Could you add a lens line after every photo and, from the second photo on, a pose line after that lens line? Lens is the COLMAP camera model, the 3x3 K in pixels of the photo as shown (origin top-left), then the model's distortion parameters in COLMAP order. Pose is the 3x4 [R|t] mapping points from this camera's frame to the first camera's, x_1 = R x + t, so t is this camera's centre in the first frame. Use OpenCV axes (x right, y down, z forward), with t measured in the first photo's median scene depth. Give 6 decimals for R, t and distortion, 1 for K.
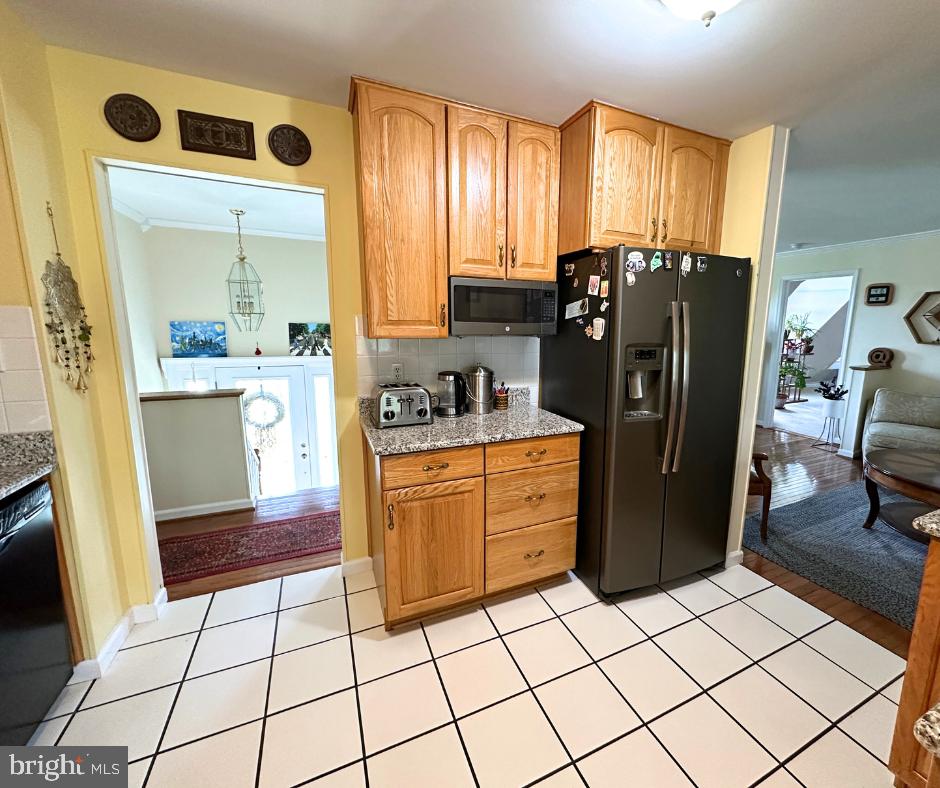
lens RADIAL K [[417.0, 0, 526.2], [0, 417.0, 391.7], [0, 0, 1]] dist [-0.001019, 0.000047]
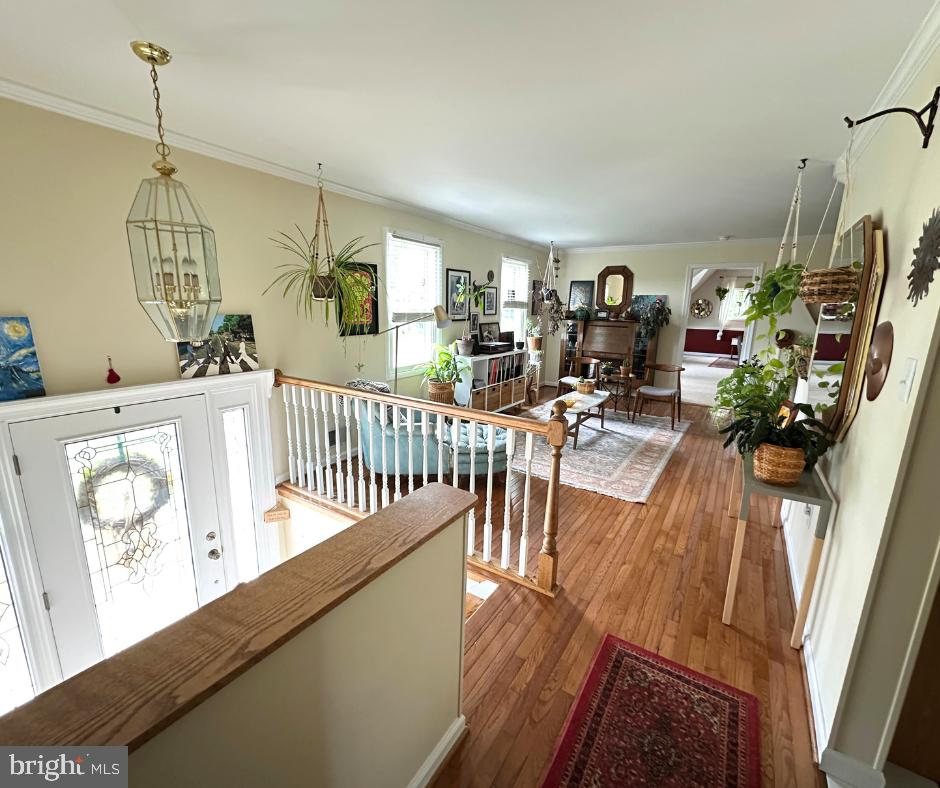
lens RADIAL K [[417.0, 0, 472.1], [0, 417.0, 391.4], [0, 0, 1]] dist [-0.001019, 0.000047]
pose [[0.862654, -0.105280, 0.494716, -0.509684], [0.079244, 0.994151, 0.073383, -0.079244], [-0.499548, -0.024101, 0.865951, 0.366809]]
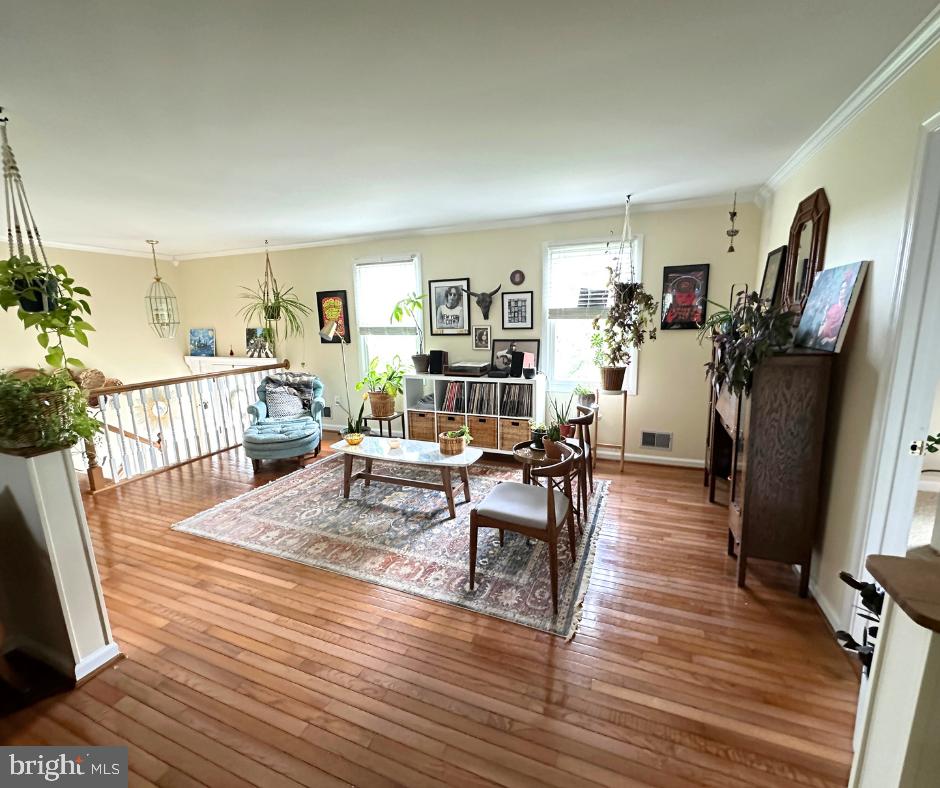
lens RADIAL K [[417.0, 0, 470.2], [0, 417.0, 391.6], [0, 0, 1]] dist [-0.001019, 0.000047]
pose [[0.659260, 0.100640, -0.745149, 0.705663], [-0.090396, 0.994423, 0.054330, -0.108763], [0.746461, 0.031541, 0.664681, 0.693252]]
